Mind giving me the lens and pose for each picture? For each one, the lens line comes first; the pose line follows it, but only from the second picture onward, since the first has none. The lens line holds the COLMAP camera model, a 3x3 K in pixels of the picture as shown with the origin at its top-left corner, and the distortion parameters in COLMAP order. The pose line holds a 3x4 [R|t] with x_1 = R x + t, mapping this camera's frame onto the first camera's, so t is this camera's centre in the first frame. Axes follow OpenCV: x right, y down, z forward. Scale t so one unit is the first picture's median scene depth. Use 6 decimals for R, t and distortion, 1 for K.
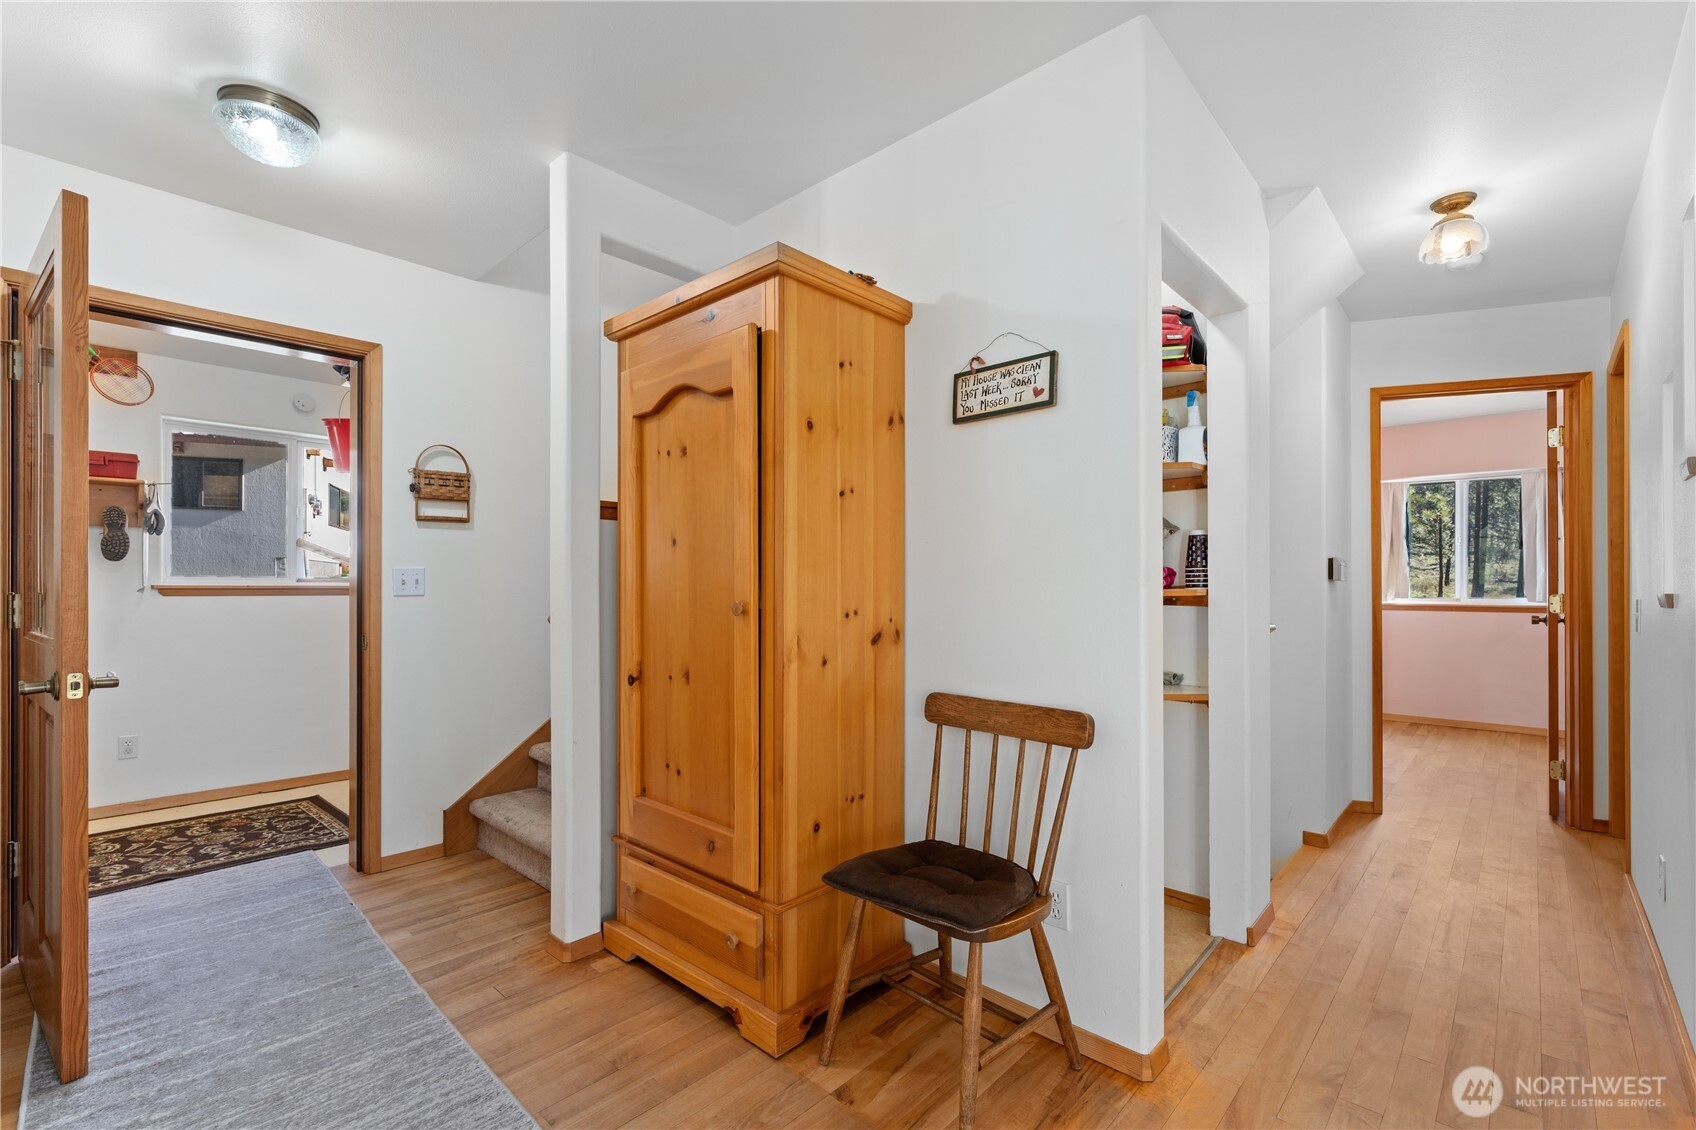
lens RADIAL K [[747.4, 0, 843.5], [0, 747.4, 585.6], [0, 0, 1]] dist [-0.003017, 0.000427]
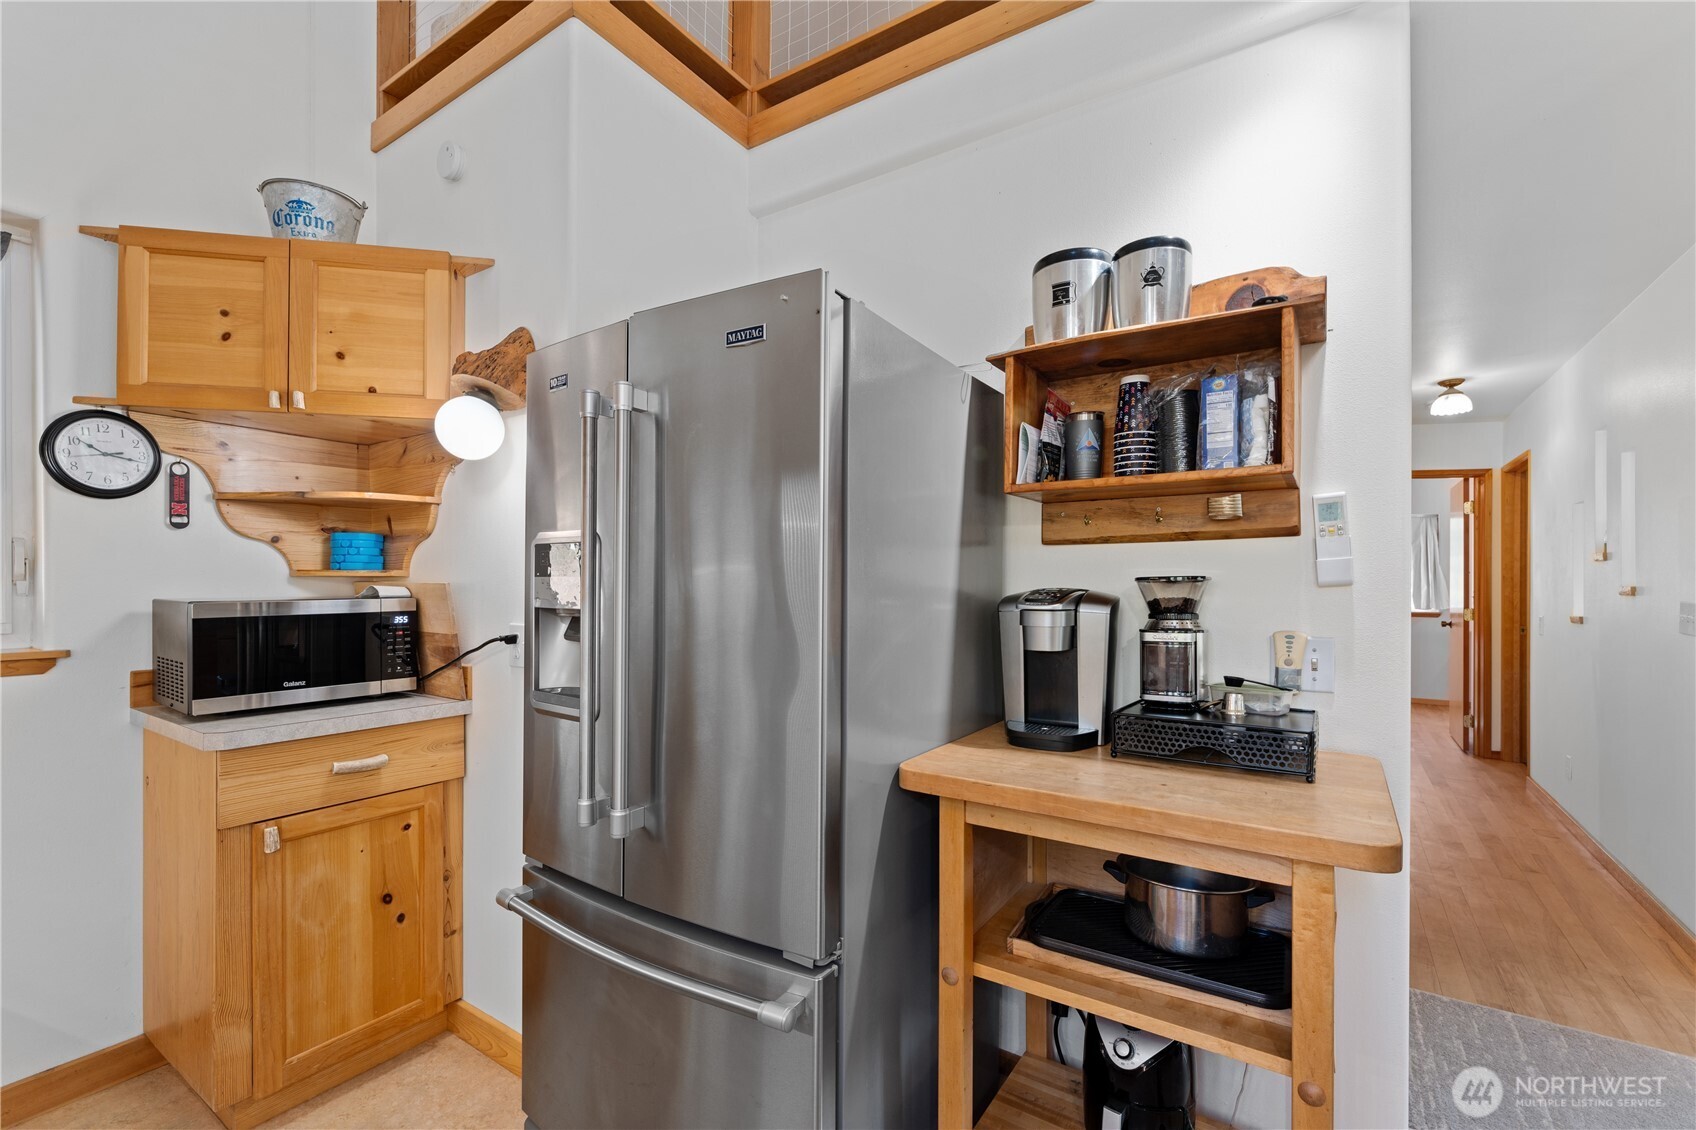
lens RADIAL K [[747.4, 0, 831.0], [0, 747.4, 585.1], [0, 0, 1]] dist [-0.003017, 0.000427]
pose [[0.986158, 0.000975, 0.165807, -0.866138], [-0.001353, 0.999997, 0.002167, -0.054836], [-0.165804, -0.002361, 0.986156, -0.445911]]
